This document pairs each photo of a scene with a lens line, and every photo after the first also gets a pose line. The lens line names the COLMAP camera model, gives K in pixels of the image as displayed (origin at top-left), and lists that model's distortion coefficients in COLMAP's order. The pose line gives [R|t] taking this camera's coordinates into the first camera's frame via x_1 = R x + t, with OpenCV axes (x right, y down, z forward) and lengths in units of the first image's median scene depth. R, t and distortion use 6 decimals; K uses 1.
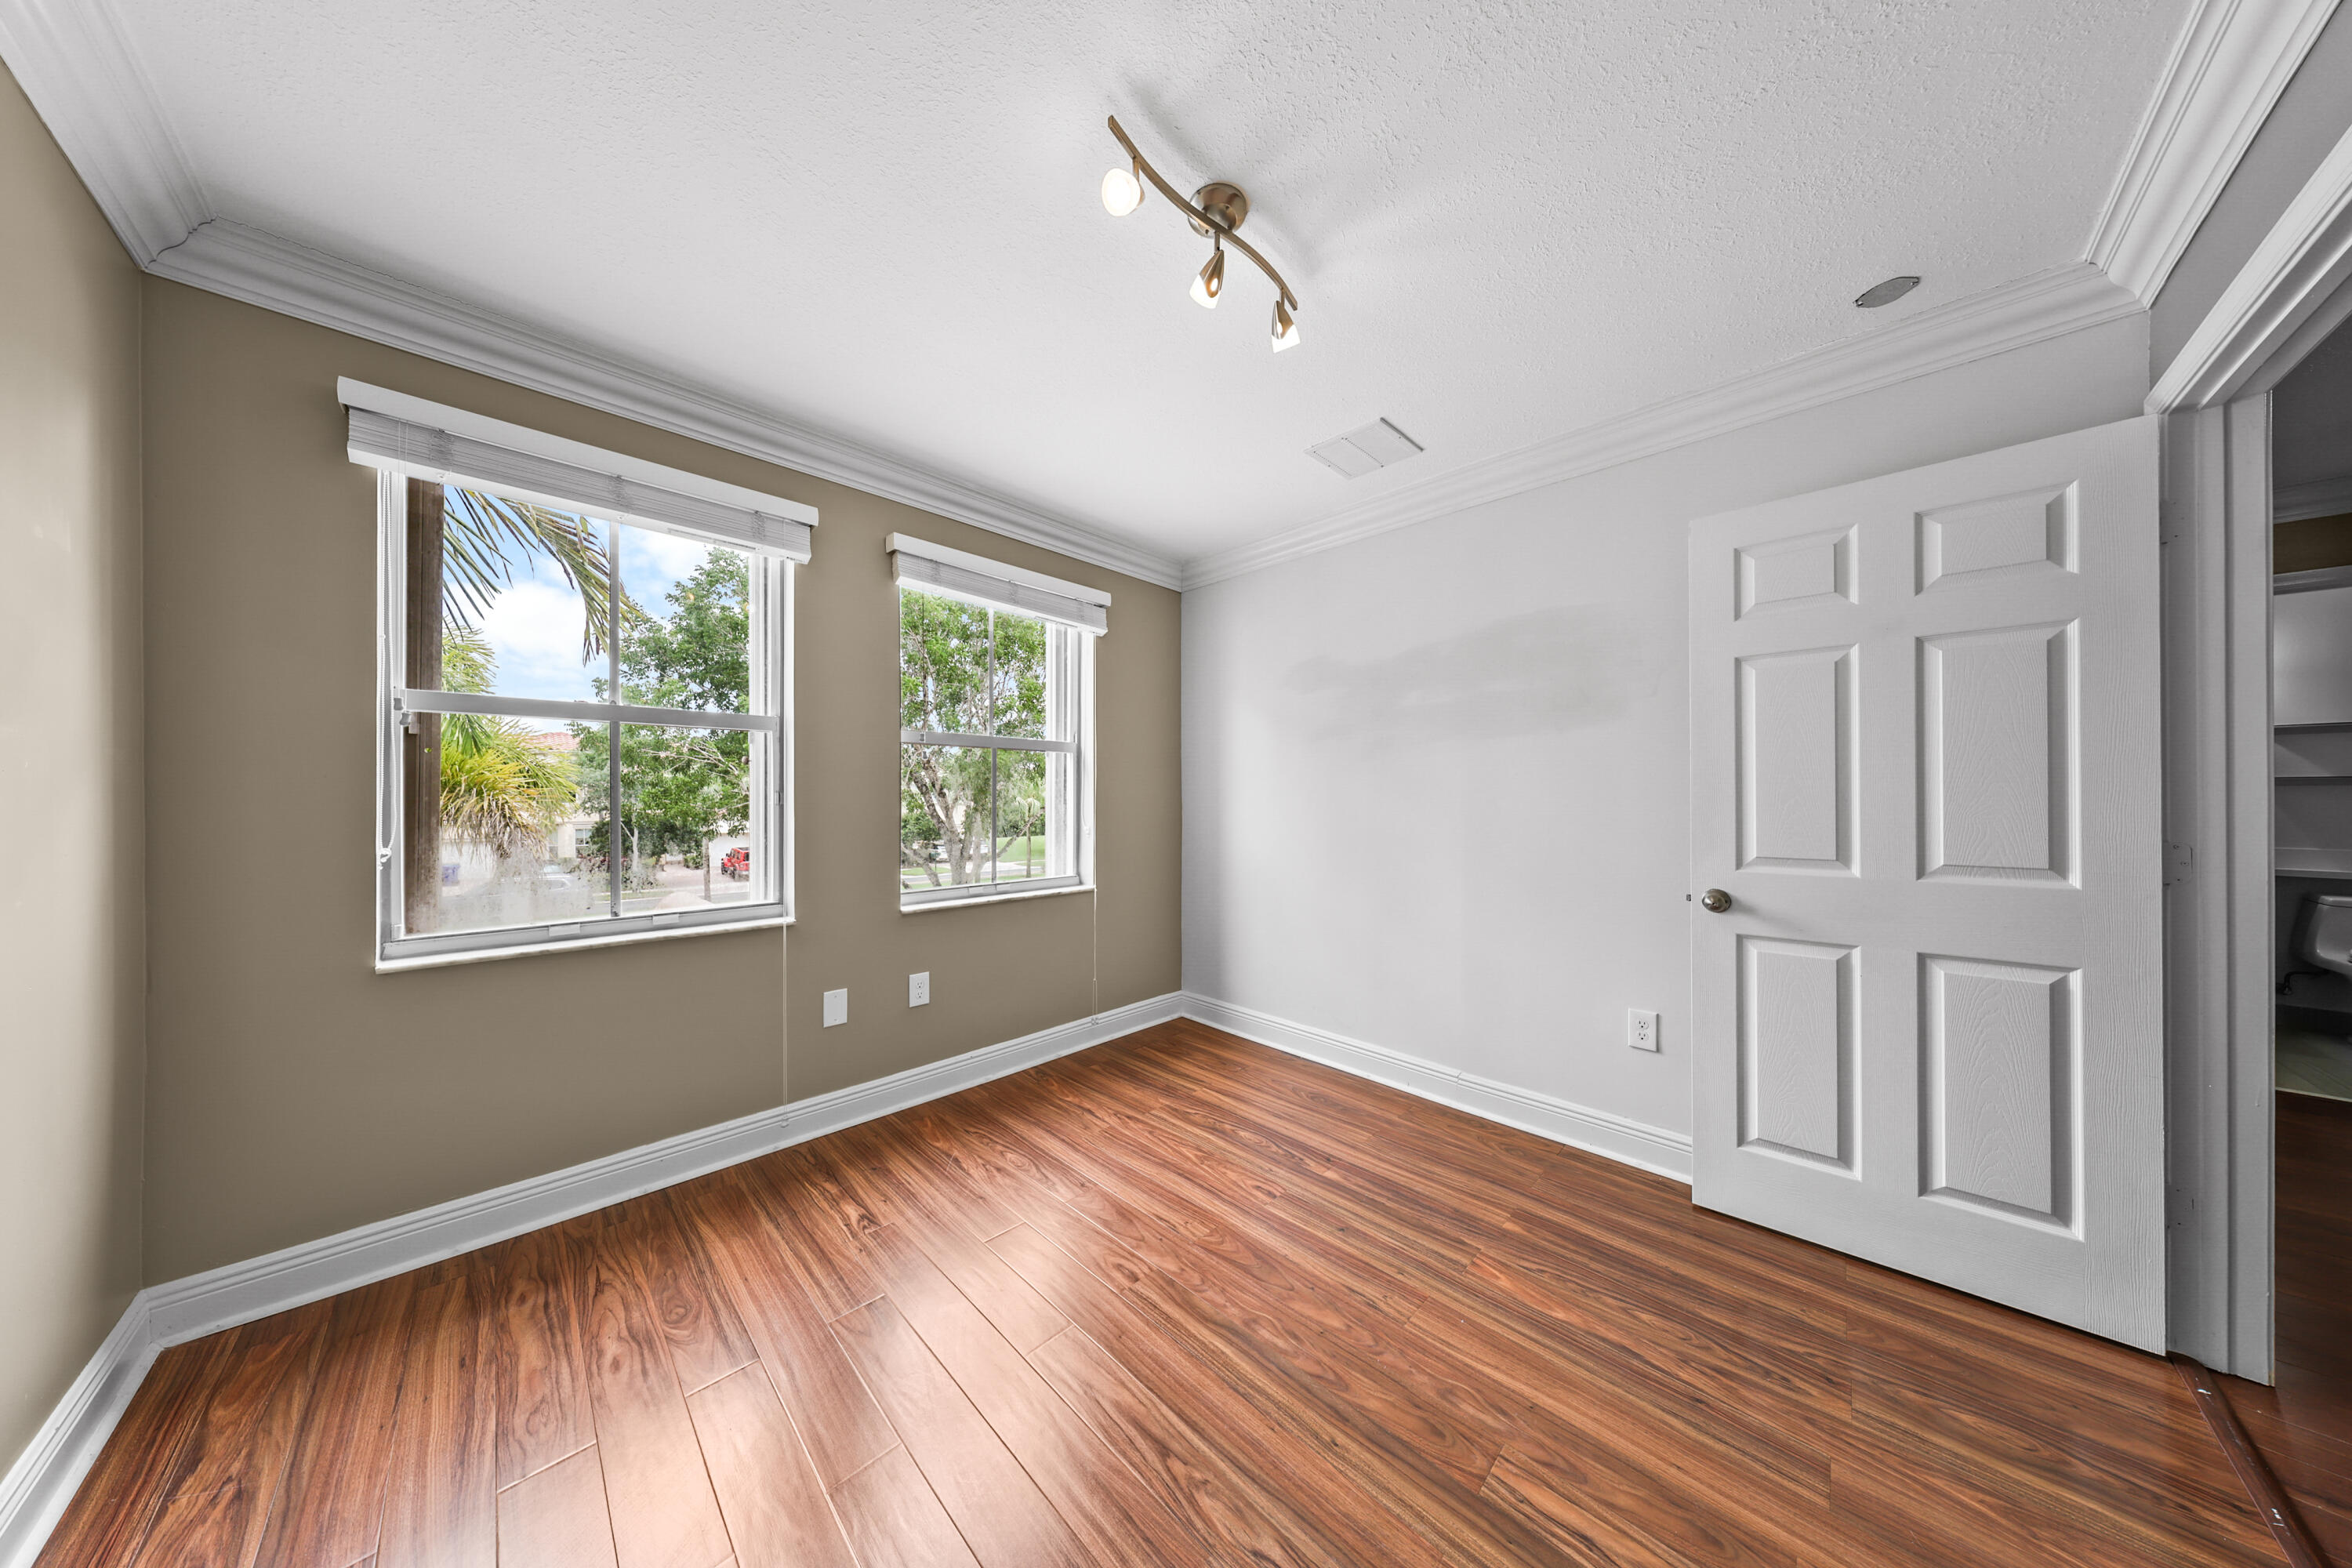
lens RADIAL K [[675.0, 0, 1181.2], [0, 675.0, 796.0], [0, 0, 1]] dist [-0.000987, 0.000118]
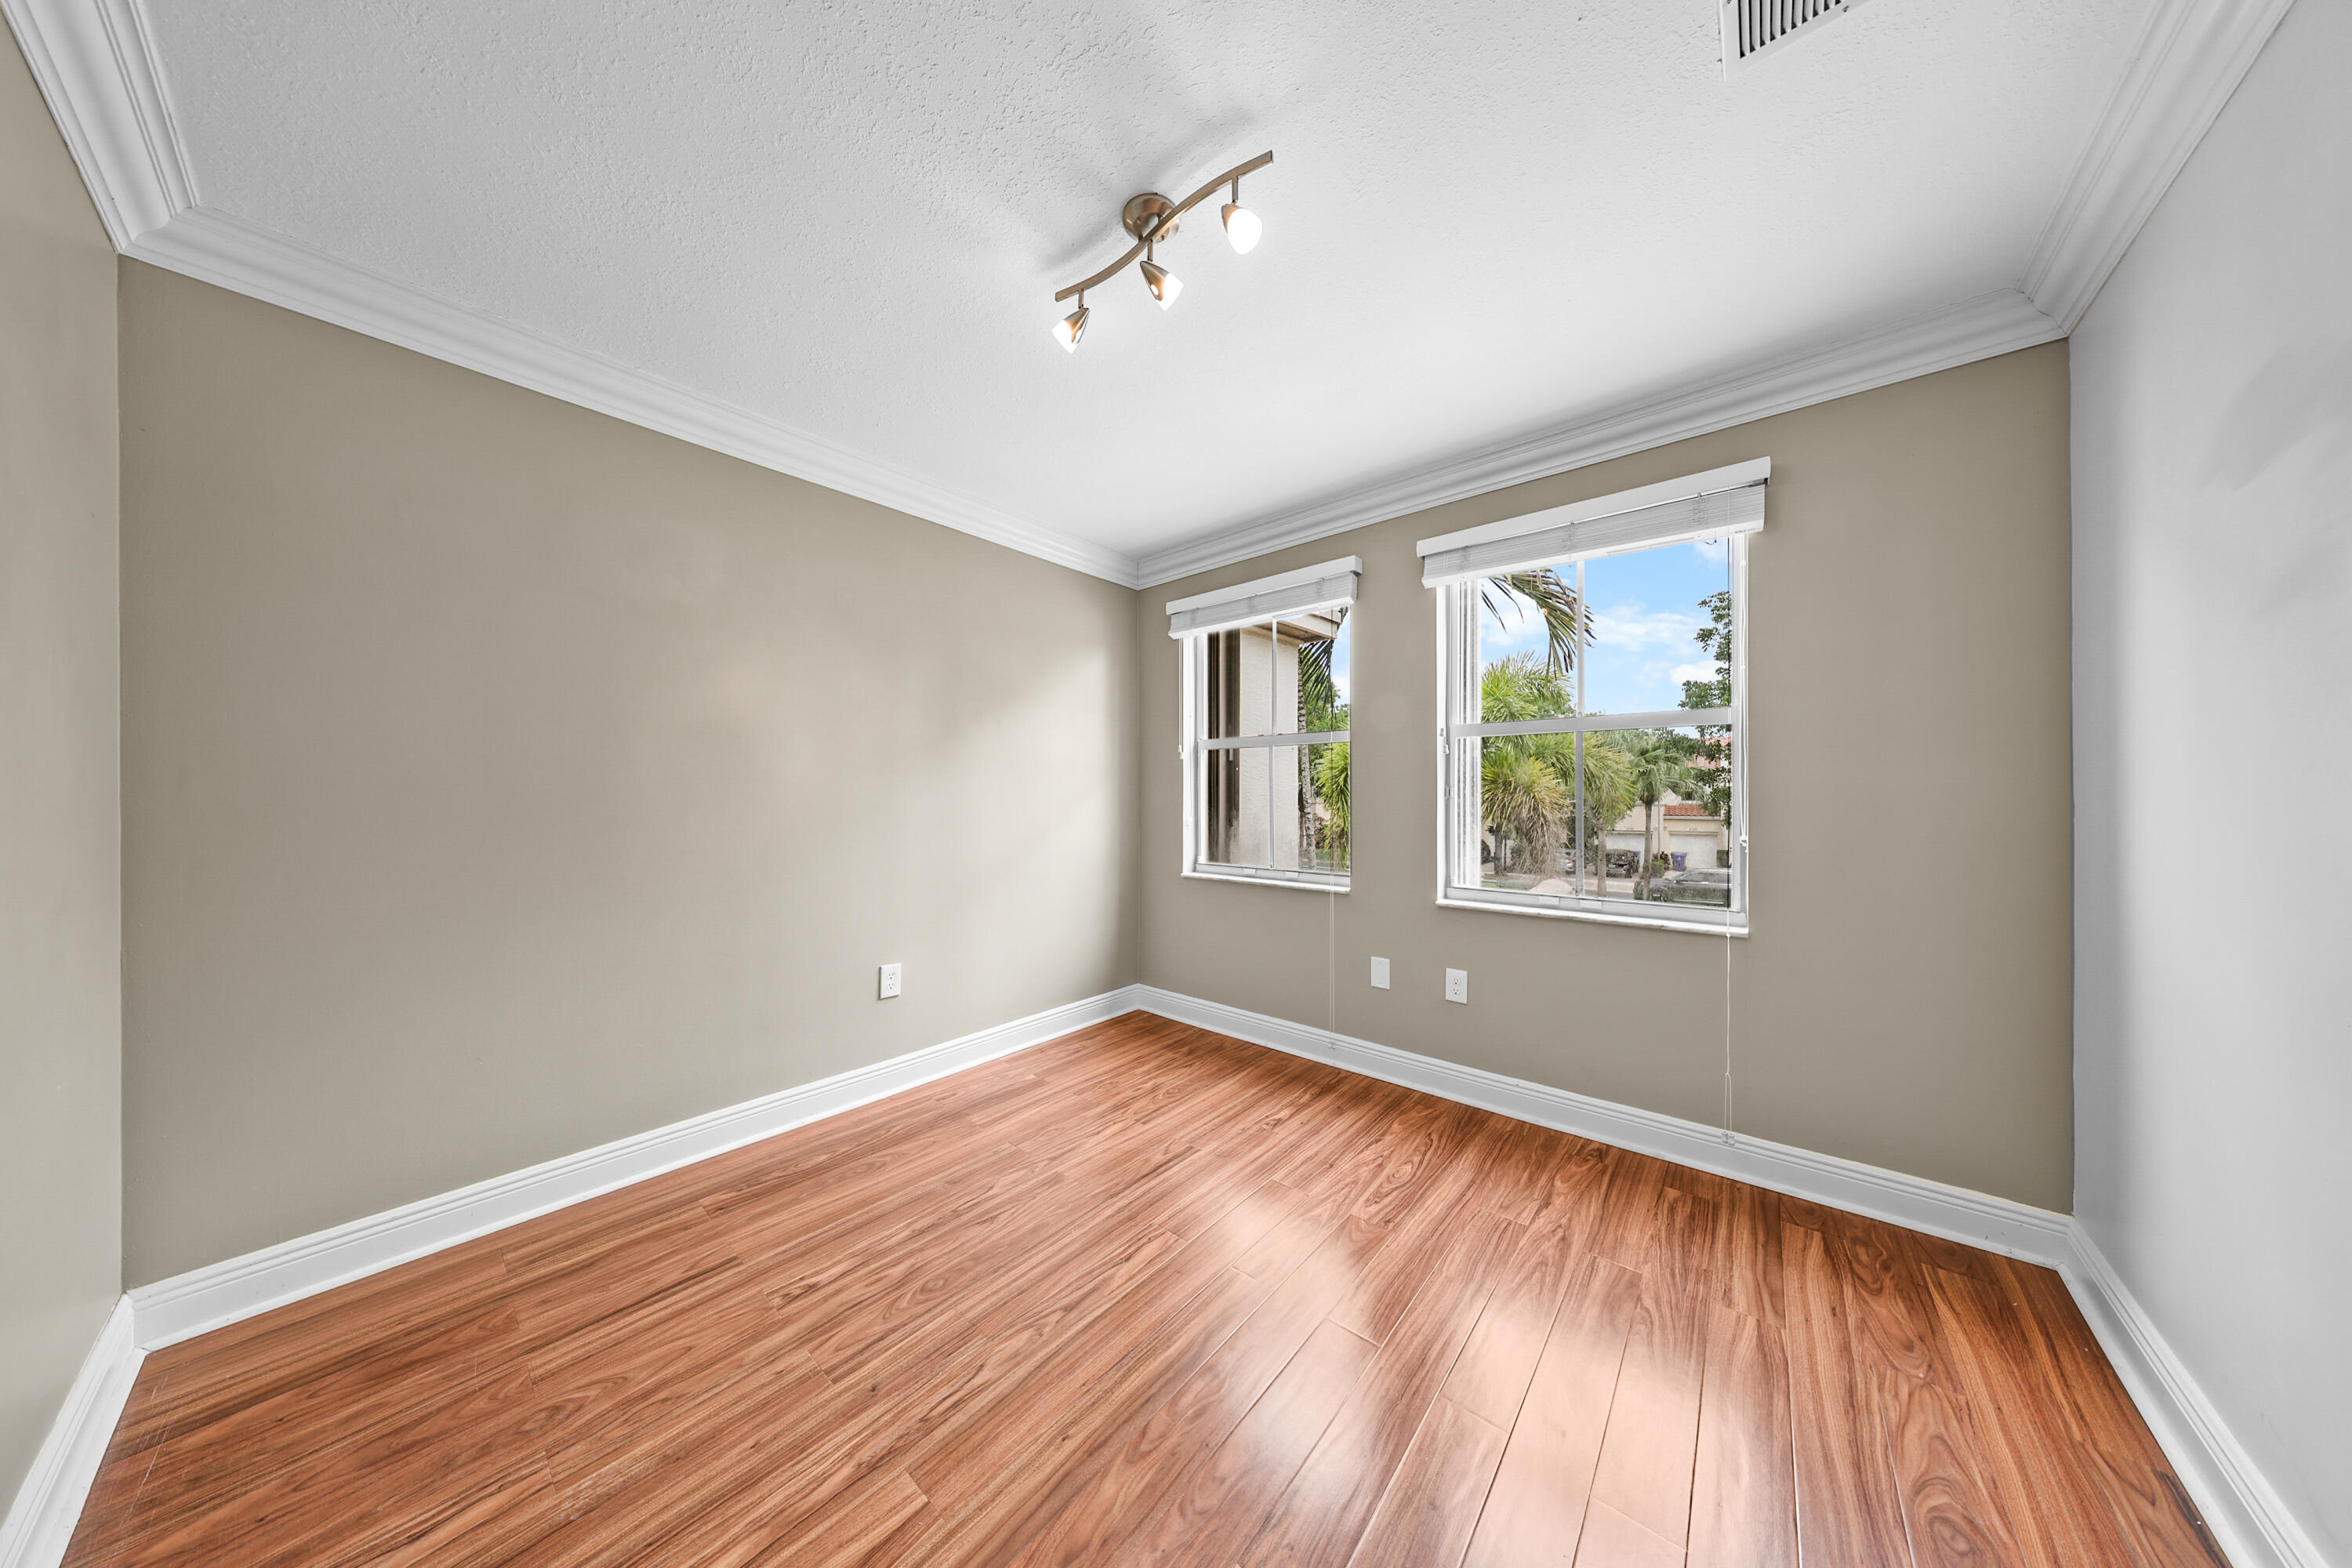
lens RADIAL K [[675.0, 0, 1162.2], [0, 675.0, 794.2], [0, 0, 1]] dist [-0.000987, 0.000118]
pose [[0.066452, -0.002448, -0.997787, 0.982900], [0.001400, 0.999996, -0.002360, 0.011576], [0.997789, -0.001240, 0.066455, 0.861306]]
